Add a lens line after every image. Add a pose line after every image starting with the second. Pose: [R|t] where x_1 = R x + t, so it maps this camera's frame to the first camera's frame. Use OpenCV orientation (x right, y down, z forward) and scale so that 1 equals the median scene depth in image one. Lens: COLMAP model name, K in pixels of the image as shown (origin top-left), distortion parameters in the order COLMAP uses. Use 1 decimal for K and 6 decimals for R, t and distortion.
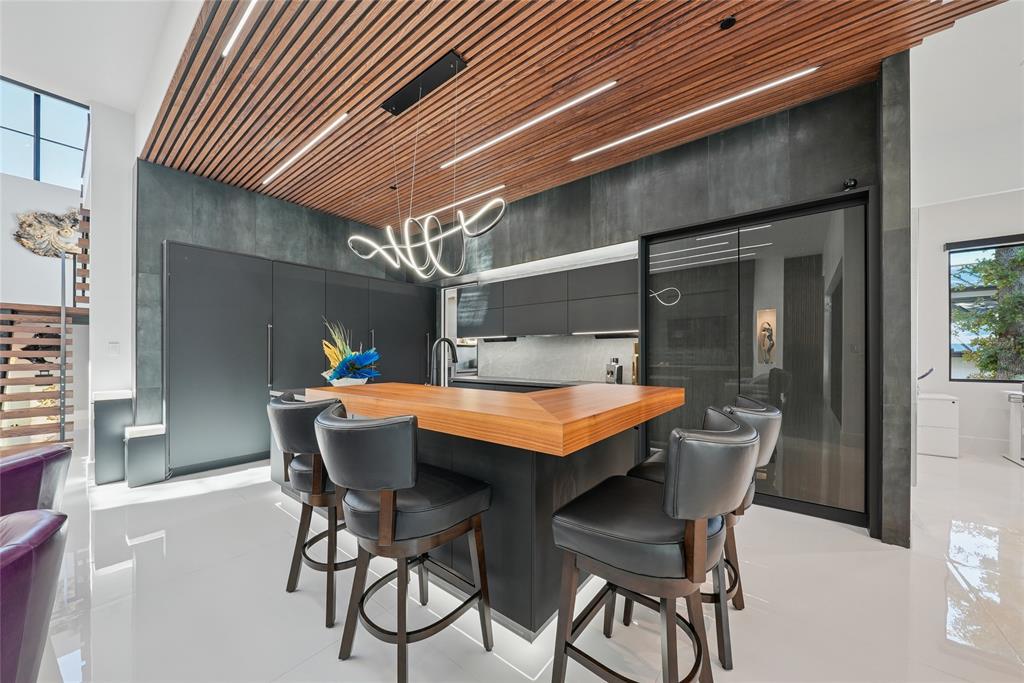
lens RADIAL K [[360.4, 0, 526.8], [0, 360.4, 354.8], [0, 0, 1]] dist [-0.002745, -0.000390]
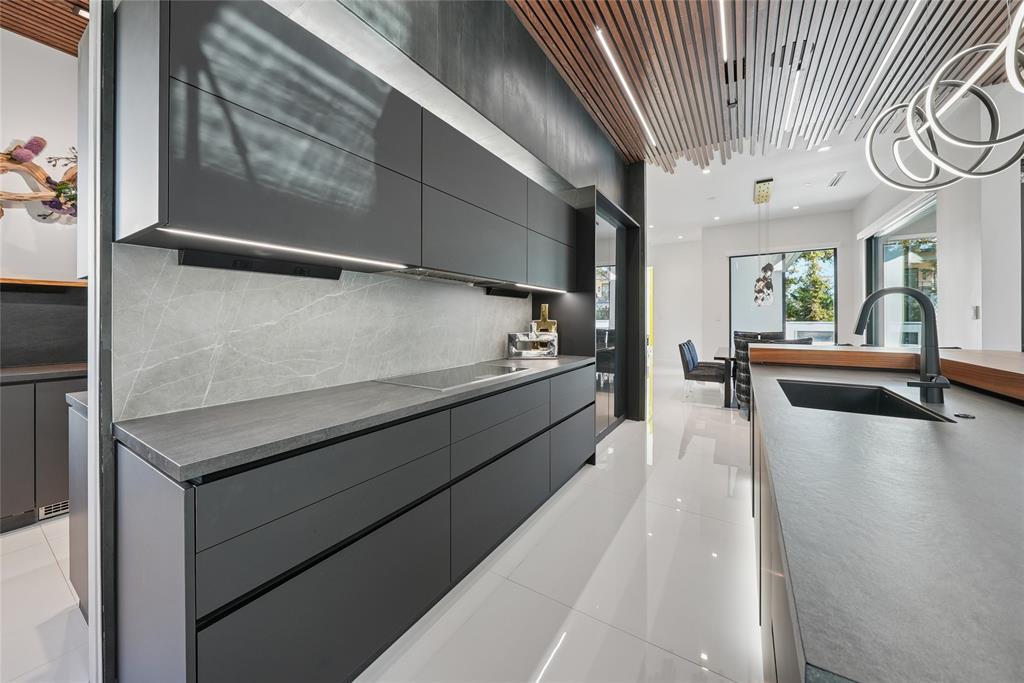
lens RADIAL K [[360.4, 0, 509.7], [0, 360.4, 319.3], [0, 0, 1]] dist [-0.002745, -0.000390]
pose [[-0.082255, -0.003068, 0.996607, -0.414421], [-0.002682, 0.999992, 0.002857, -0.001704], [-0.996608, -0.002438, -0.082262, 0.932504]]
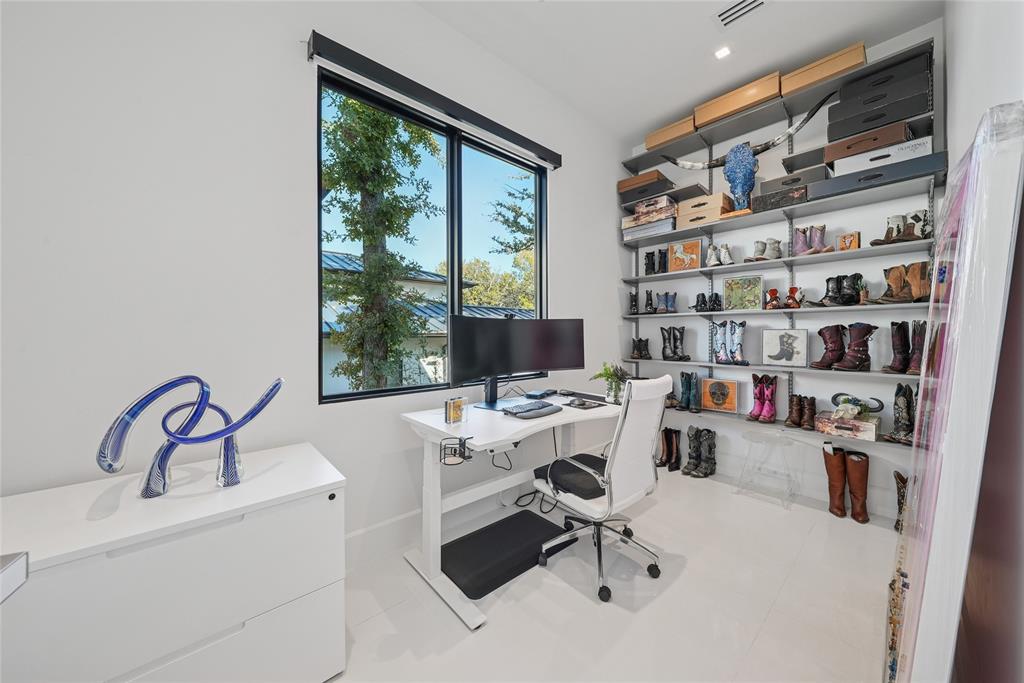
lens RADIAL K [[360.4, 0, 512.2], [0, 360.4, 336.7], [0, 0, 1]] dist [-0.002745, -0.000390]
pose [[0.199991, -0.003850, 0.979790, 0.835830], [0.000292, 0.999992, 0.003870, -0.001072], [-0.979798, -0.000488, 0.199990, 0.715241]]
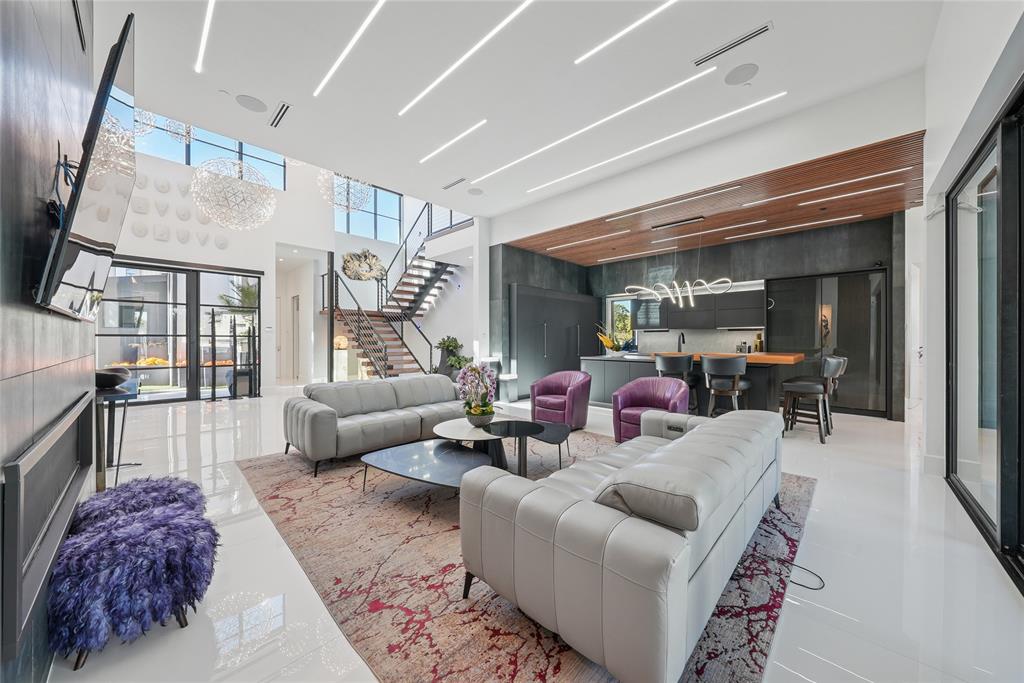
lens RADIAL K [[360.4, 0, 517.7], [0, 360.4, 340.8], [0, 0, 1]] dist [-0.002745, -0.000390]
pose [[0.995108, 0.000764, -0.098786, -0.605458], [-0.000635, 0.999999, 0.001337, 0.001741], [0.098786, -0.001268, 0.995108, -0.787086]]
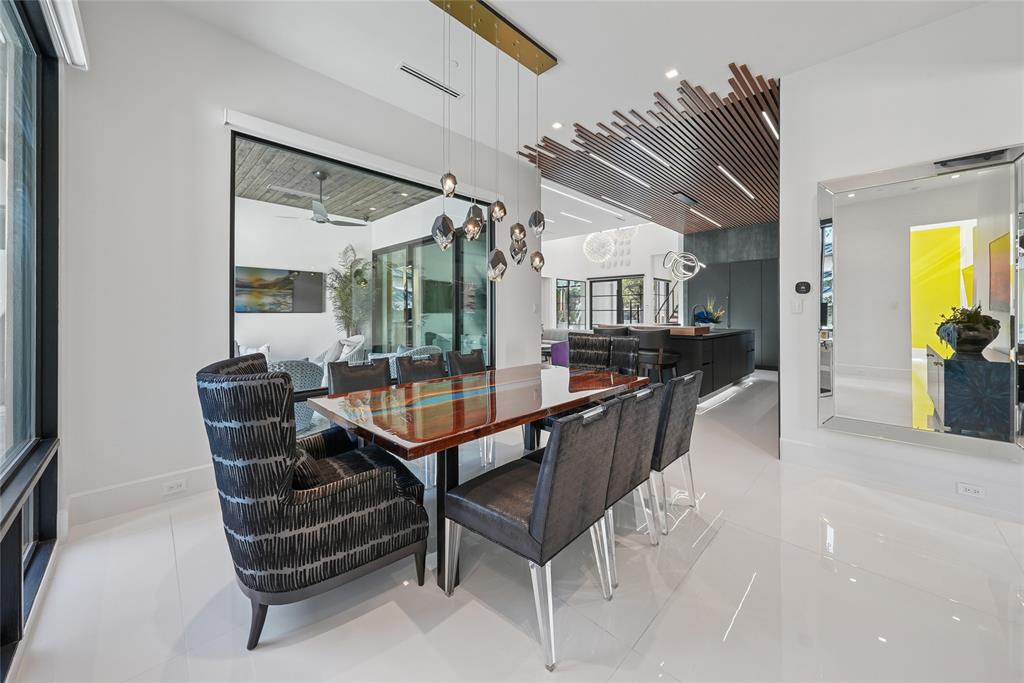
lens RADIAL K [[360.4, 0, 512.1], [0, 360.4, 312.3], [0, 0, 1]] dist [-0.002745, -0.000390]
pose [[-0.134609, -0.001766, -0.990897, 1.210406], [0.001171, 0.999997, -0.001942, 0.005902], [0.990898, -0.001422, -0.134607, 0.105959]]
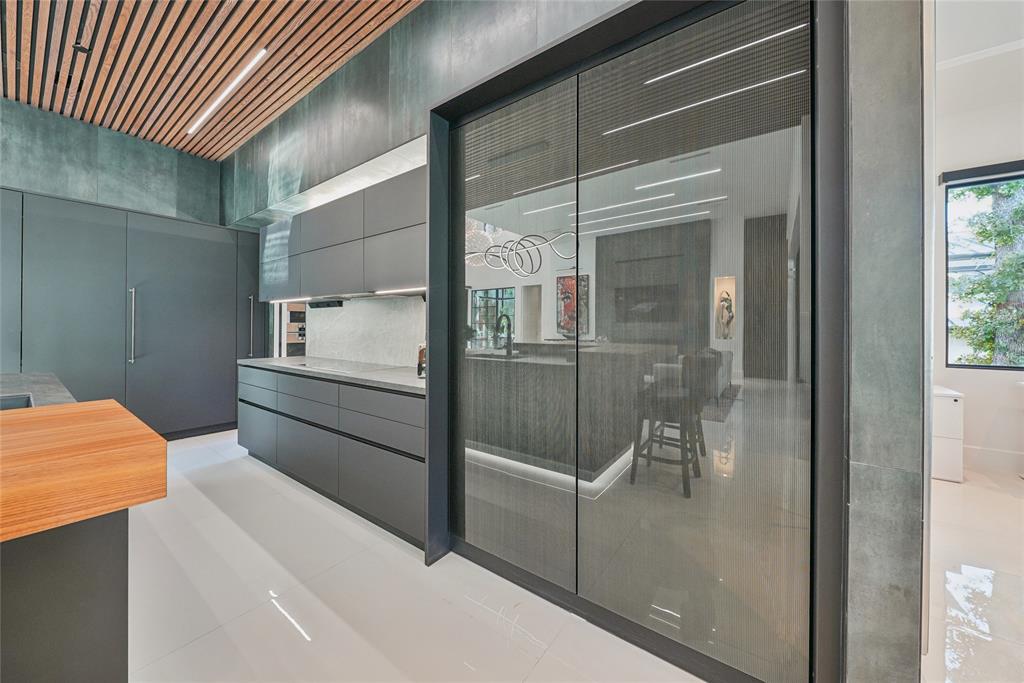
lens RADIAL K [[360.4, 0, 529.5], [0, 360.4, 327.4], [0, 0, 1]] dist [-0.002745, -0.000390]
pose [[0.999169, 0.007118, 0.040136, 0.323130], [-0.007029, 0.999972, -0.002378, 0.001552], [-0.040152, 0.002094, 0.999191, 0.321199]]
